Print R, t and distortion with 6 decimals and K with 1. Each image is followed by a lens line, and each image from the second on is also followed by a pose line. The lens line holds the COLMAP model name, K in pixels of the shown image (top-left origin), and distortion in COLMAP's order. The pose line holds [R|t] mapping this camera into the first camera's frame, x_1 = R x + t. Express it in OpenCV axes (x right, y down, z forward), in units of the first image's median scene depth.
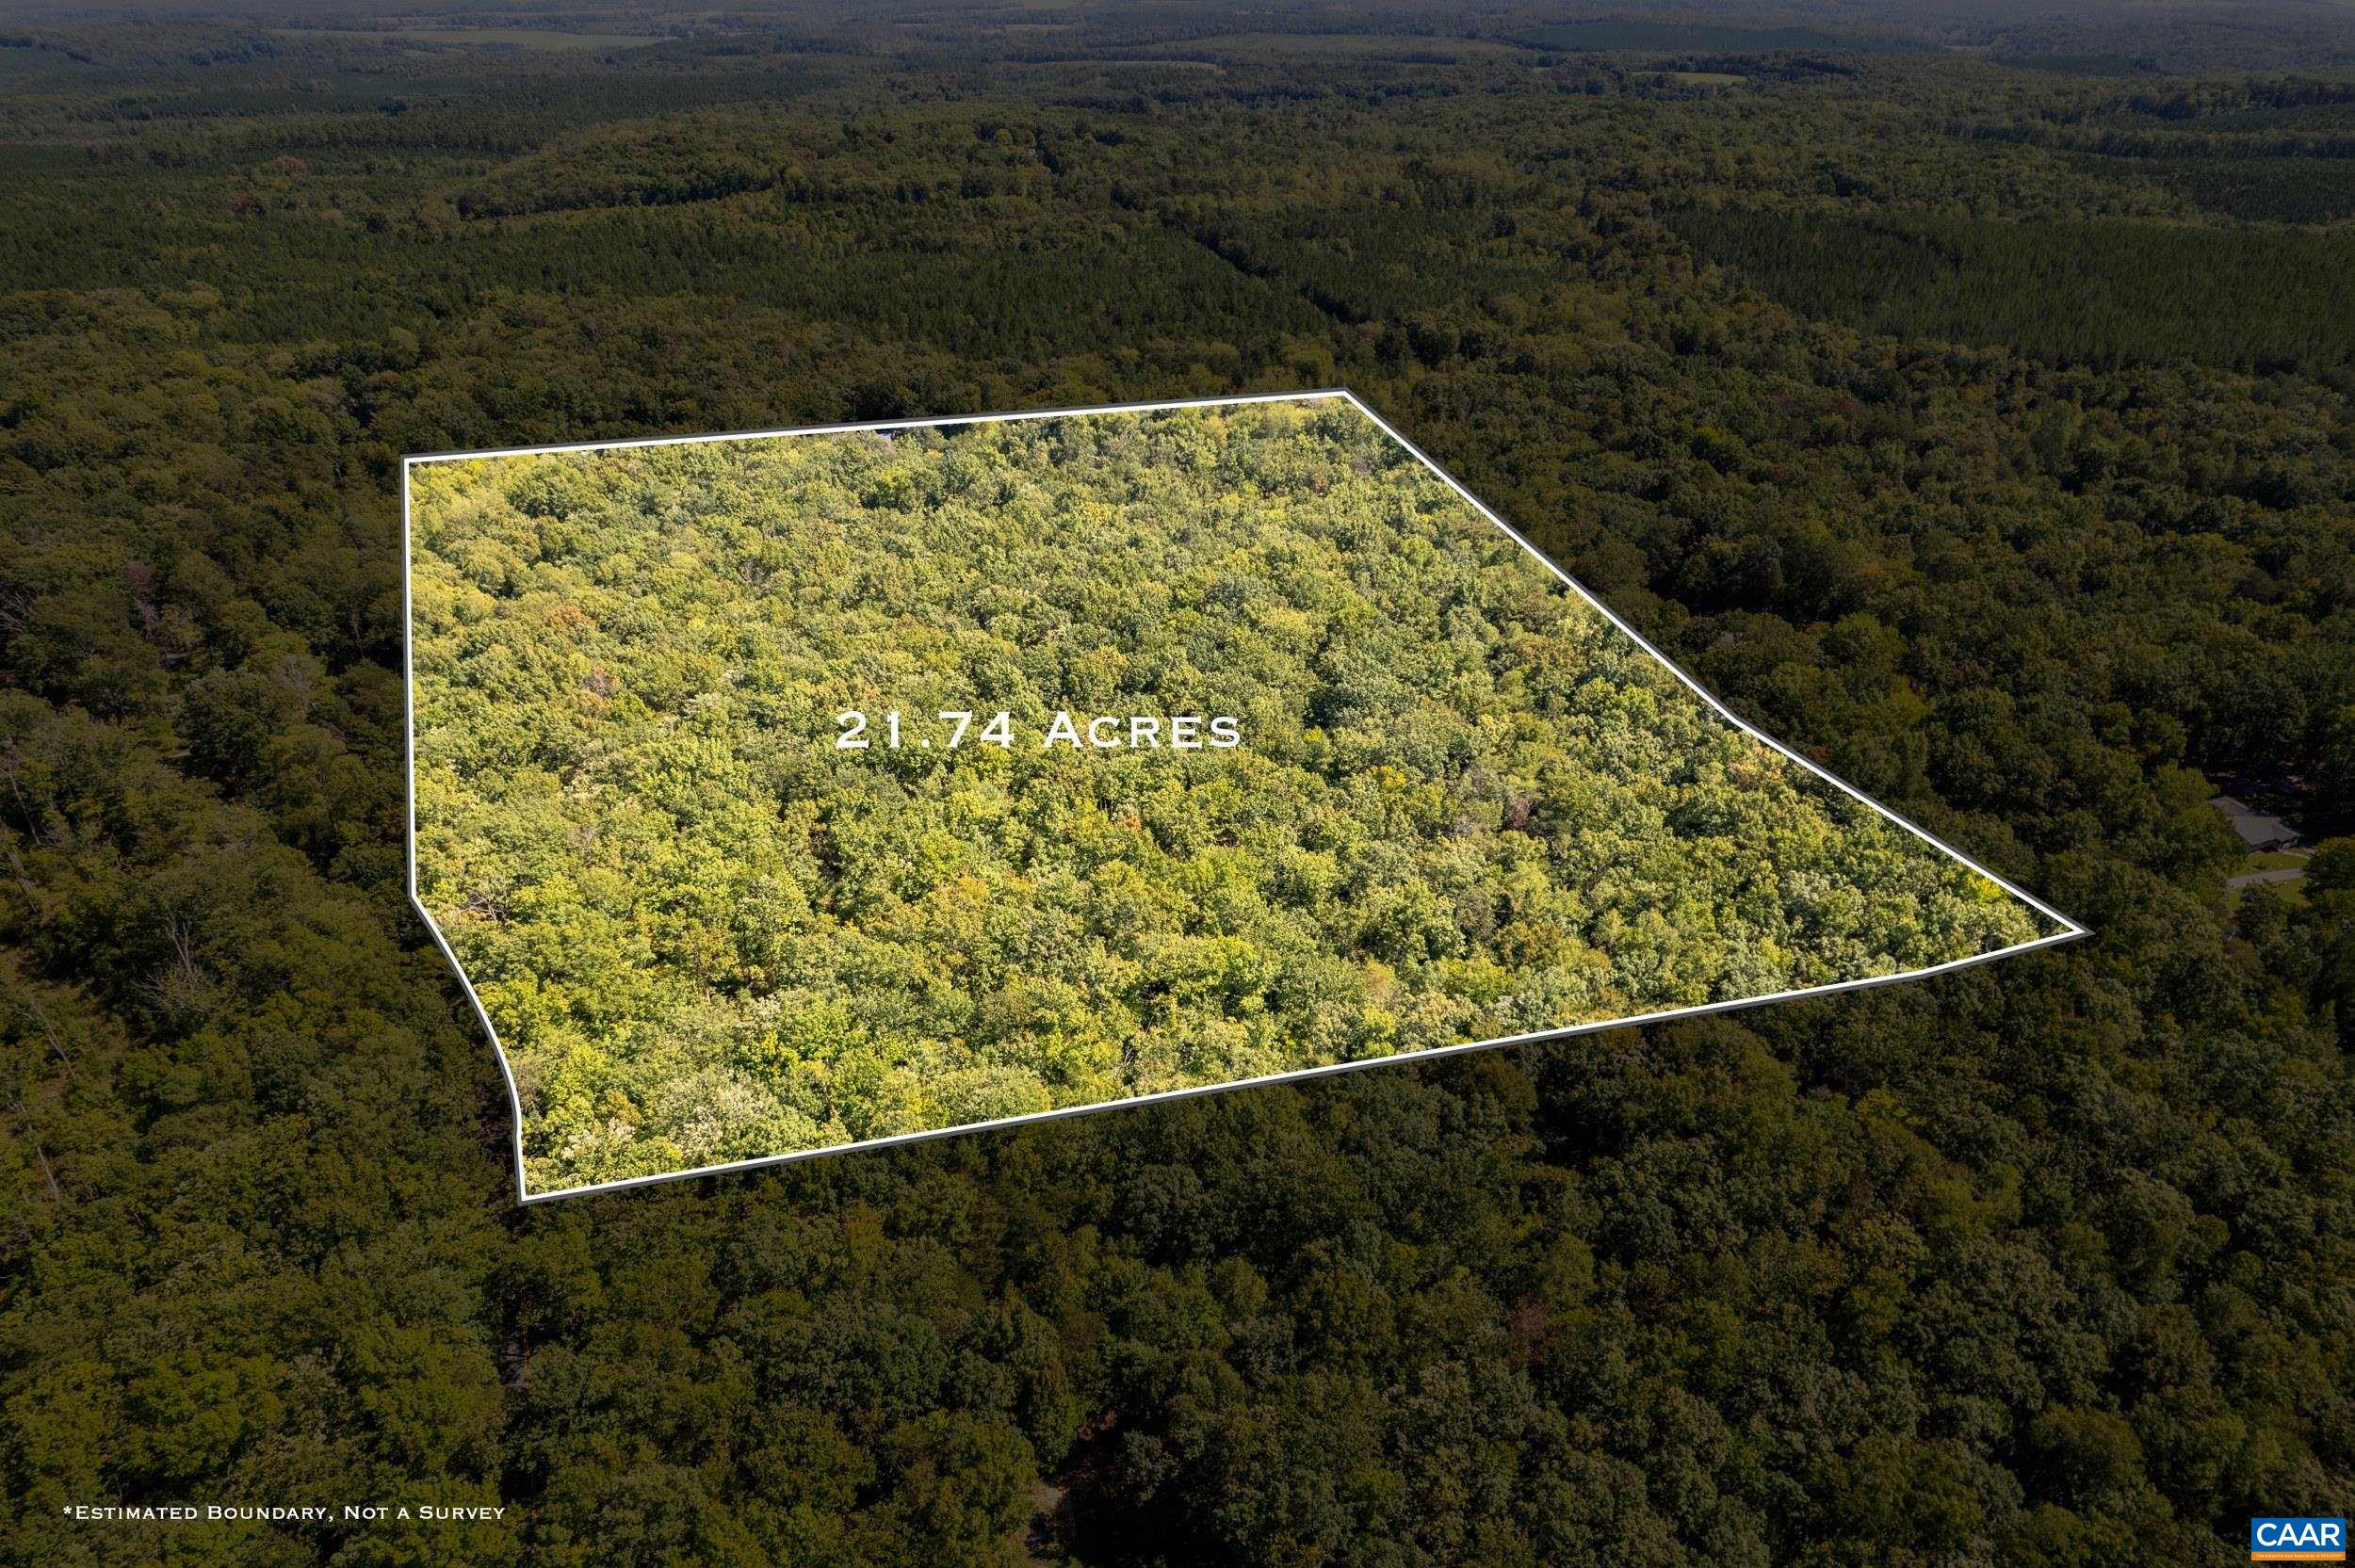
lens RADIAL K [[1509.1, 0, 1191.1], [0, 1509.1, 770.7], [0, 0, 1]] dist [-0.080712, 0.072670]
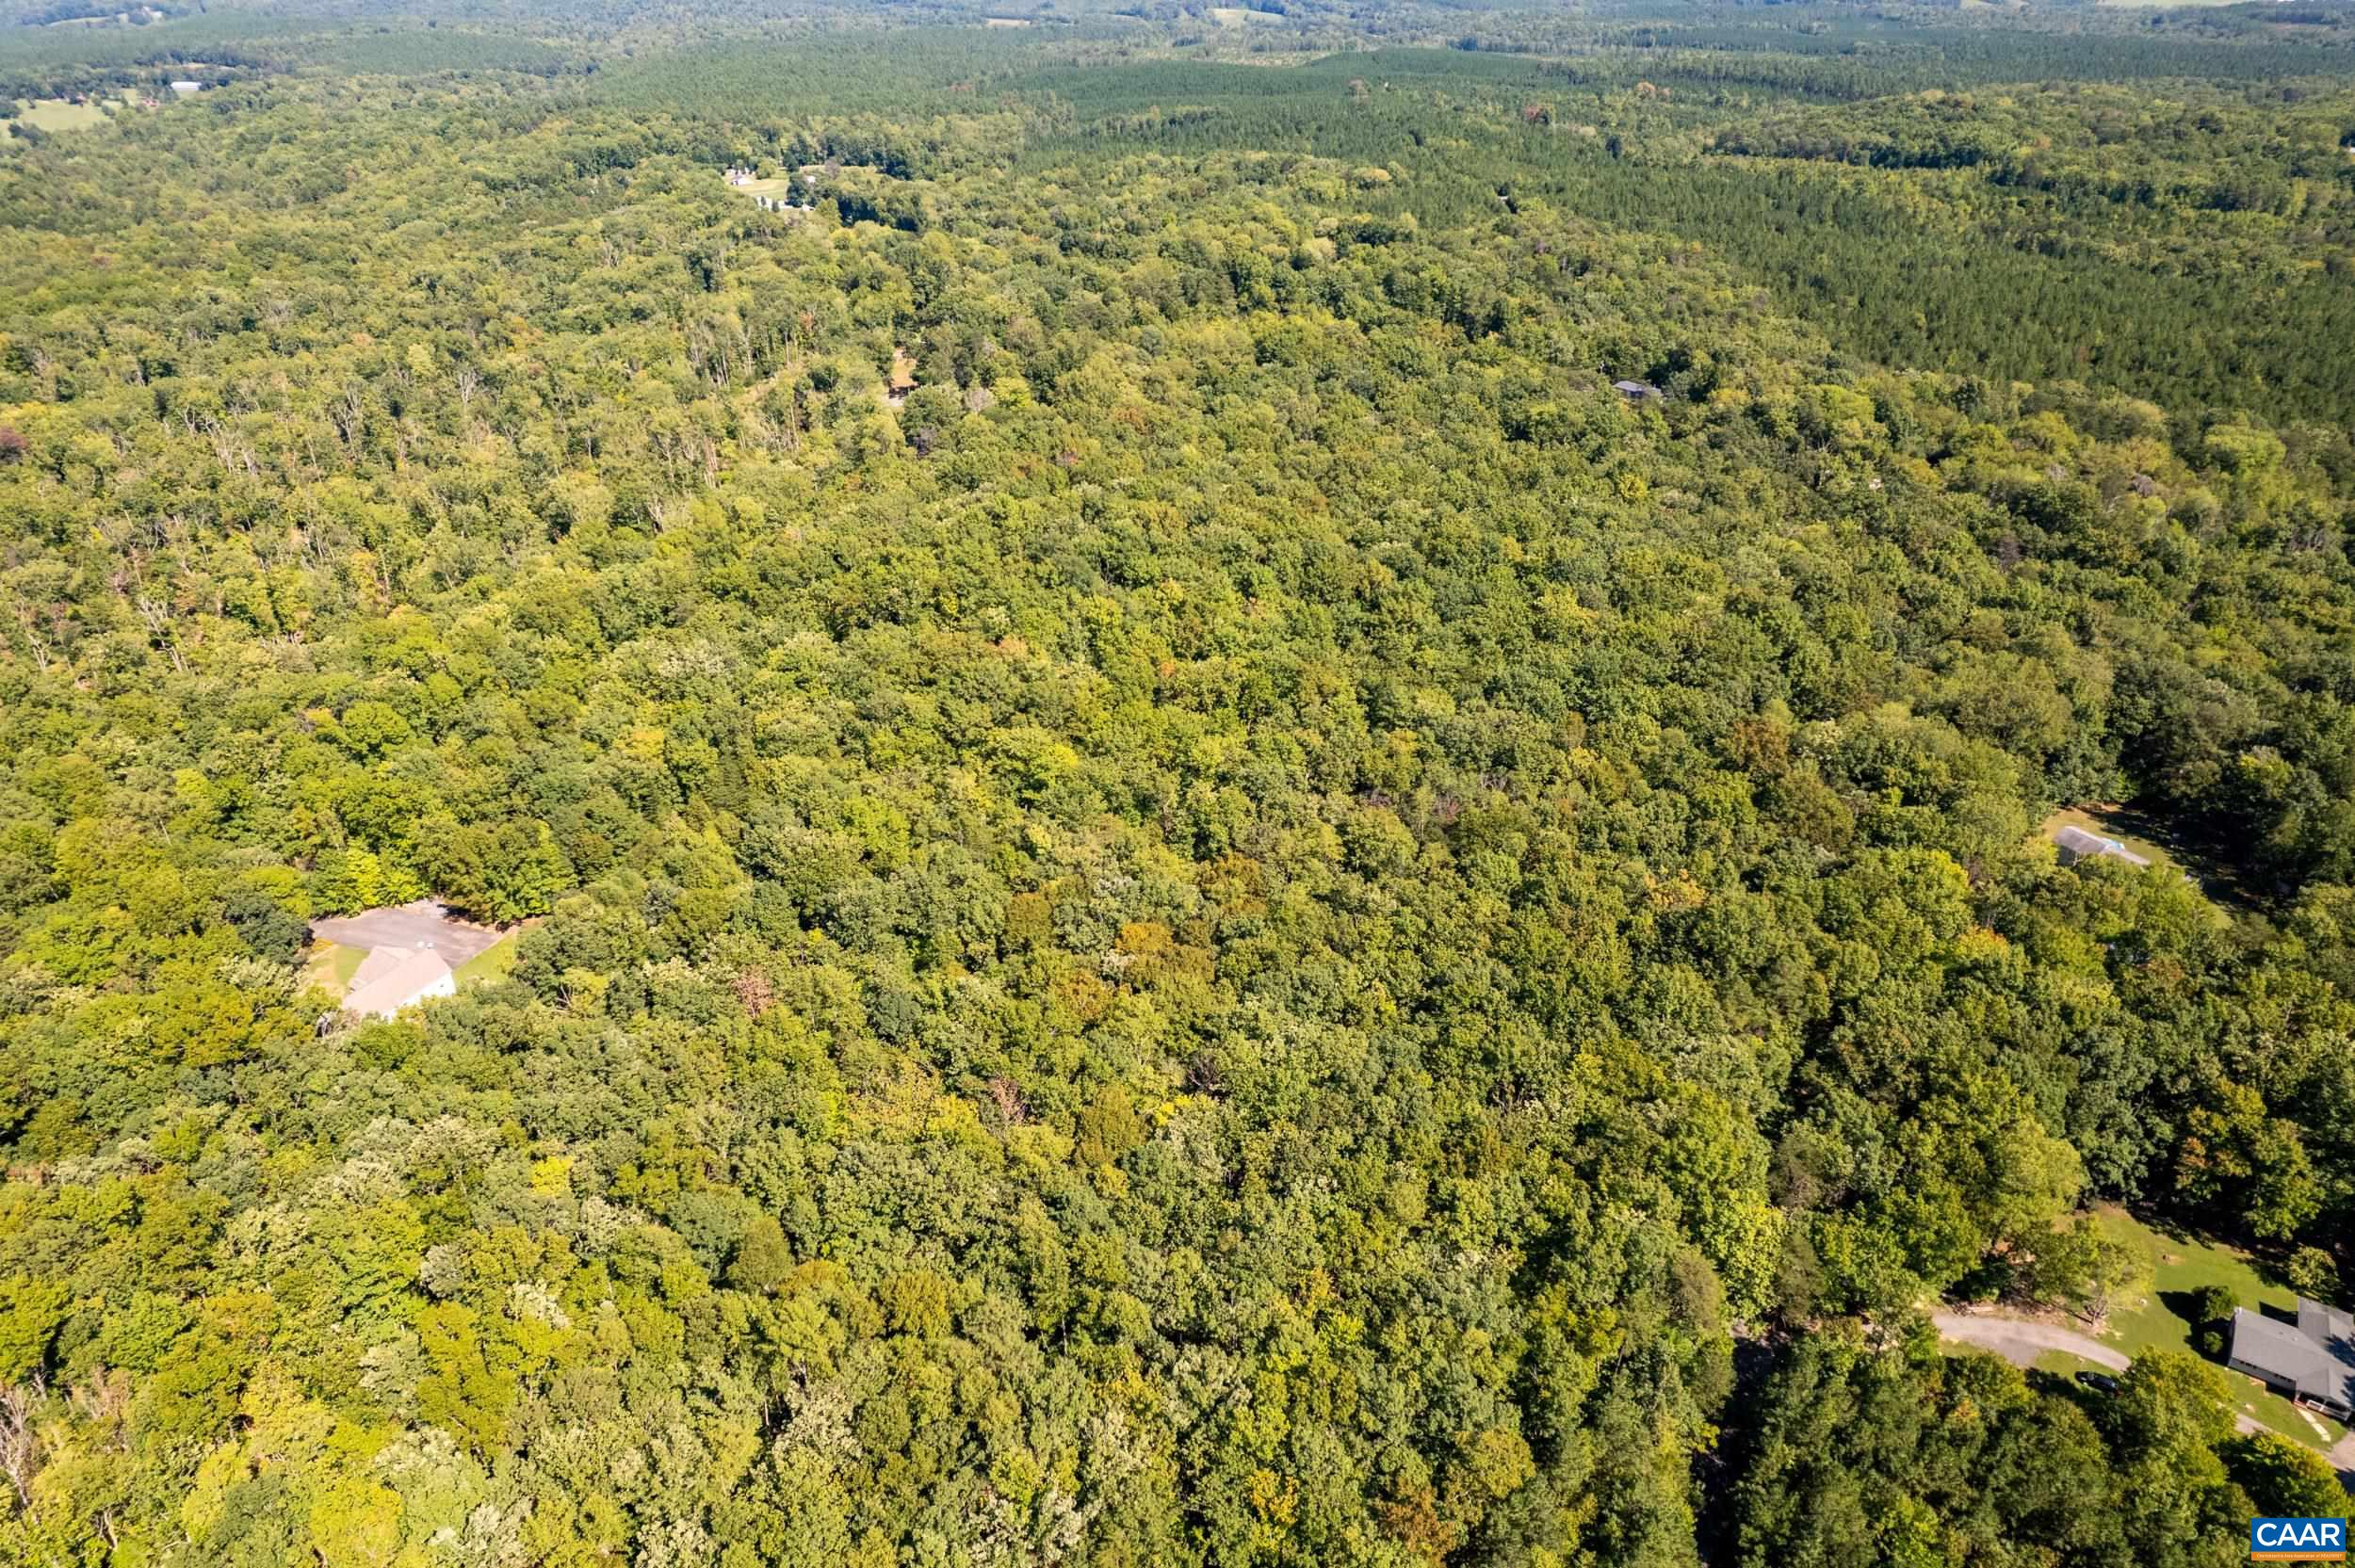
lens RADIAL K [[1509.1, 0, 1188.6], [0, 1509.1, 780.6], [0, 0, 1]] dist [-0.080712, 0.072670]
pose [[0.594682, 0.412856, -0.689857, 0.247846], [-0.390570, 0.898371, 0.200958, -0.039071], [0.702715, 0.149932, 0.695494, 0.065876]]
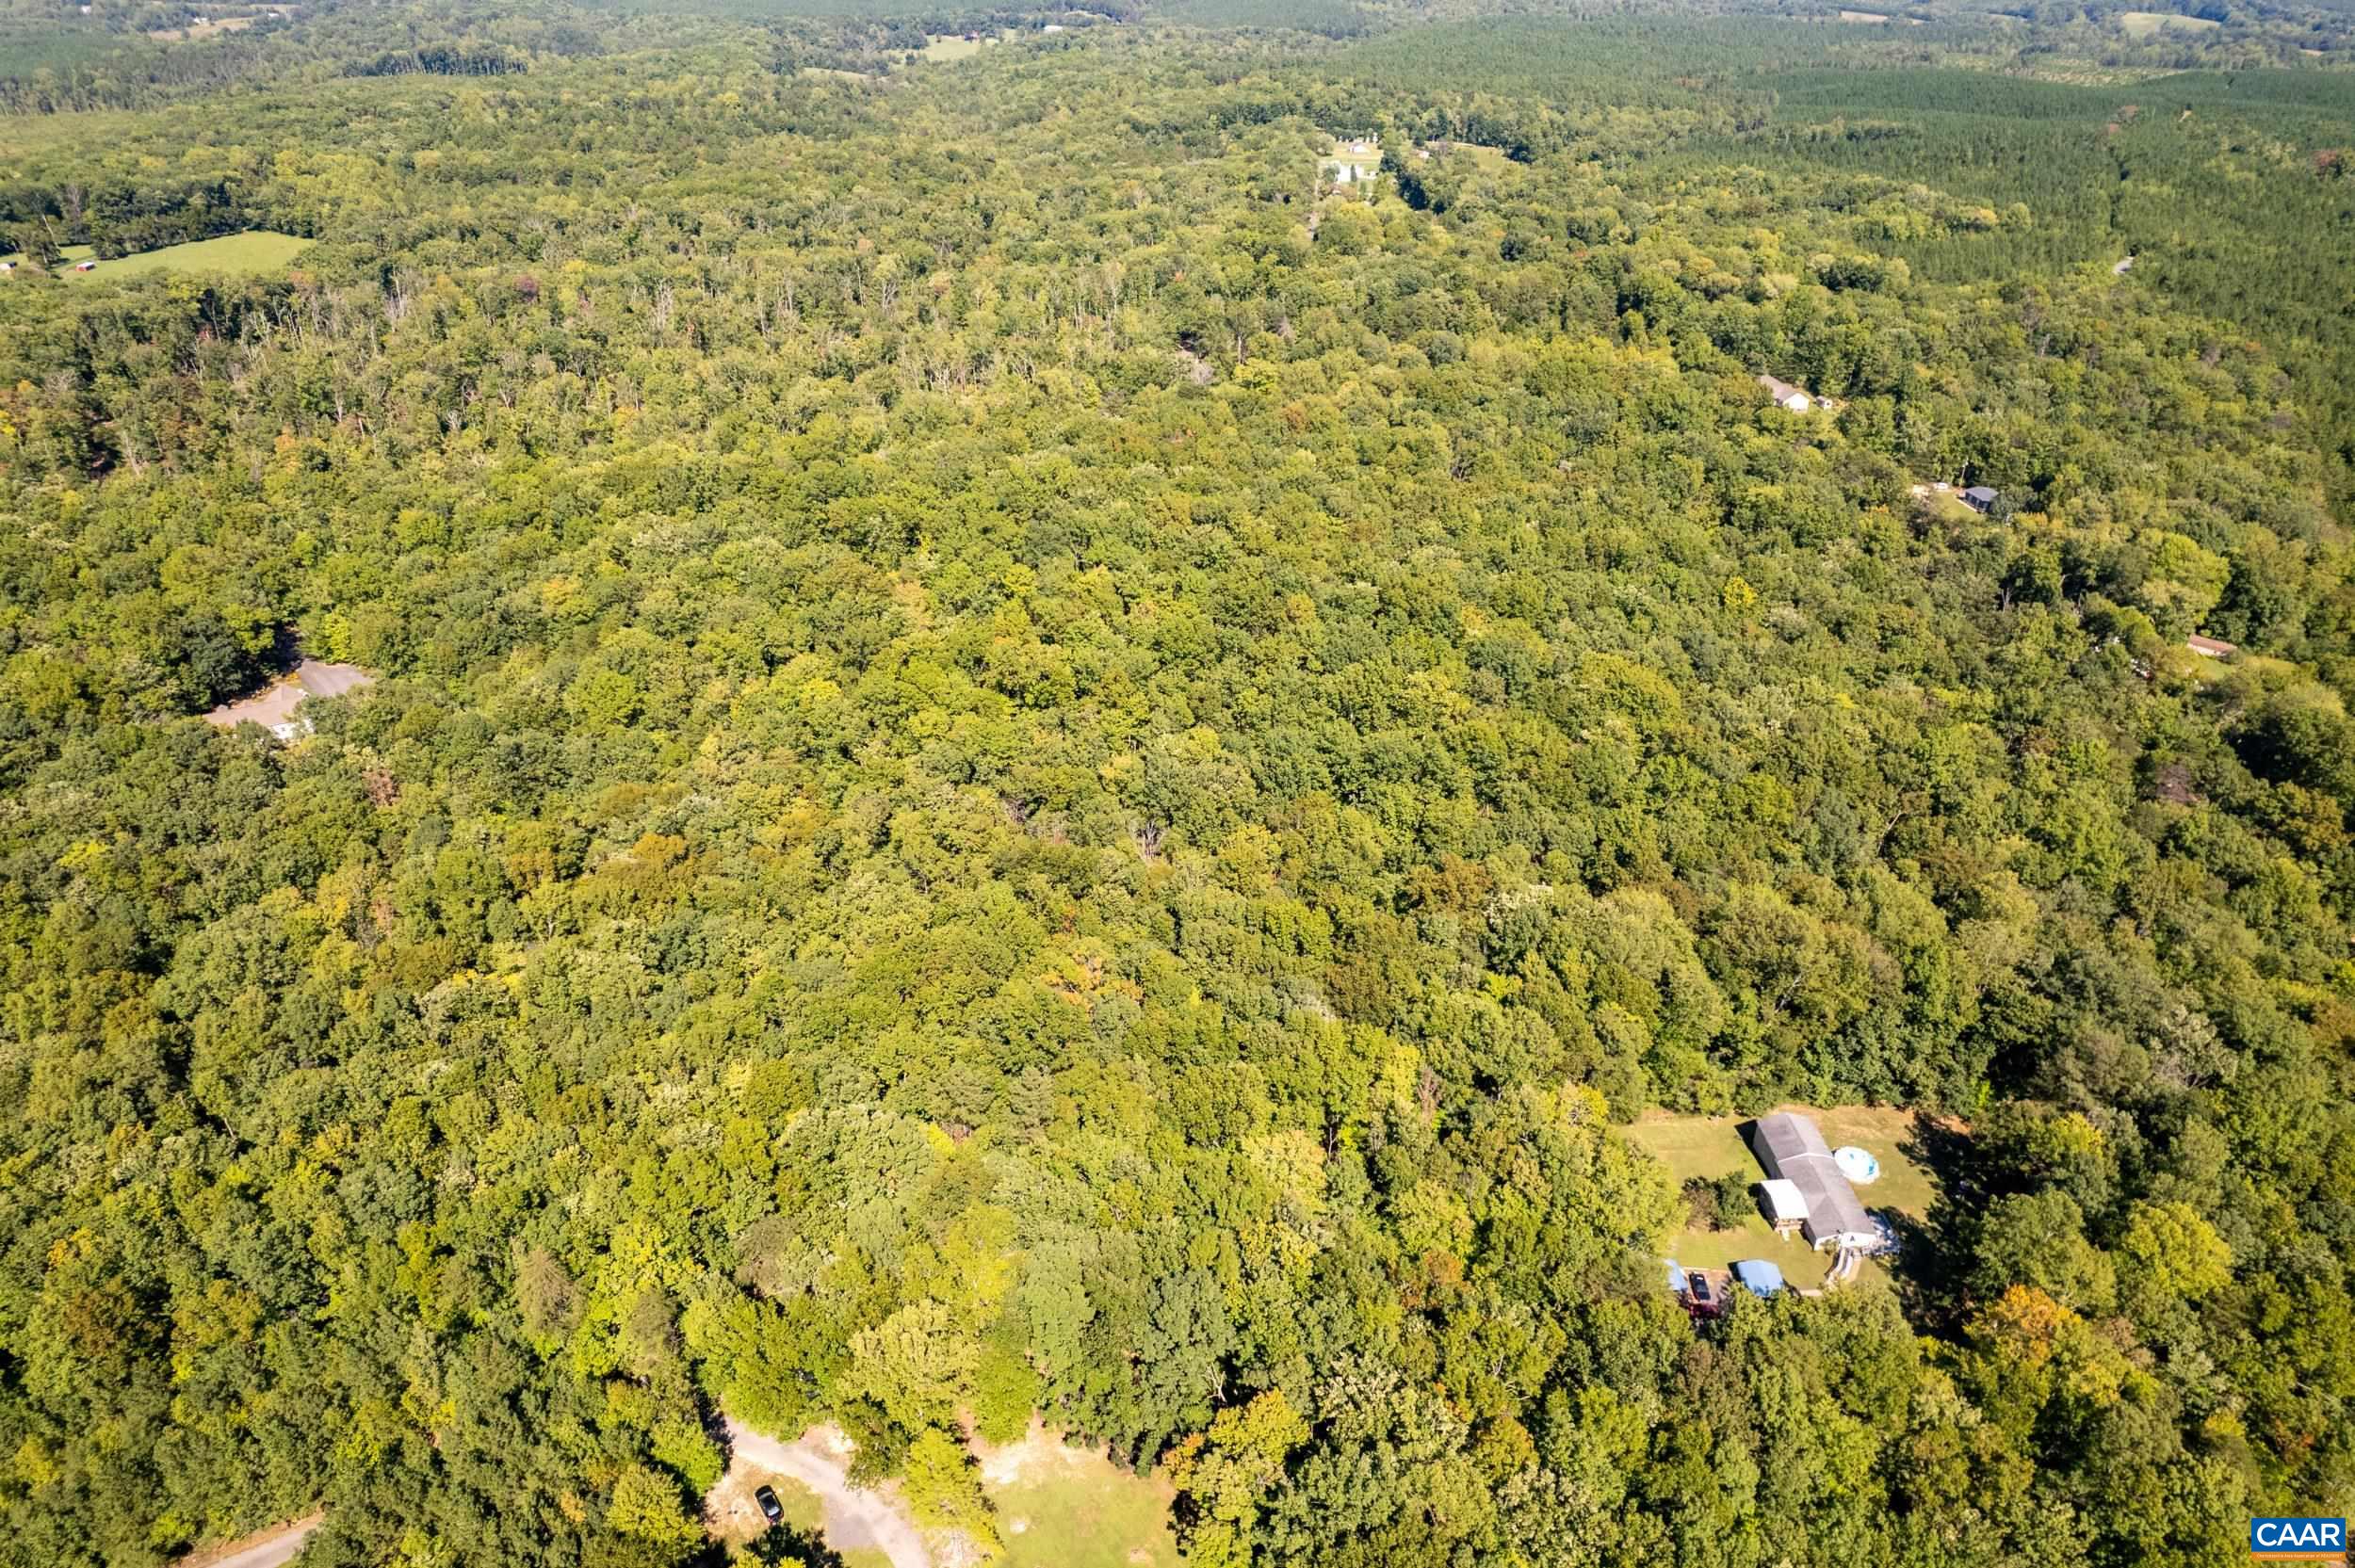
lens RADIAL K [[1509.1, 0, 1185.0], [0, 1509.1, 778.4], [0, 0, 1]] dist [-0.080712, 0.072670]
pose [[0.082376, 0.522394, -0.848716, 0.317052], [-0.488019, 0.763664, 0.422676, -0.139539], [0.868937, 0.379372, 0.317845, 0.241598]]
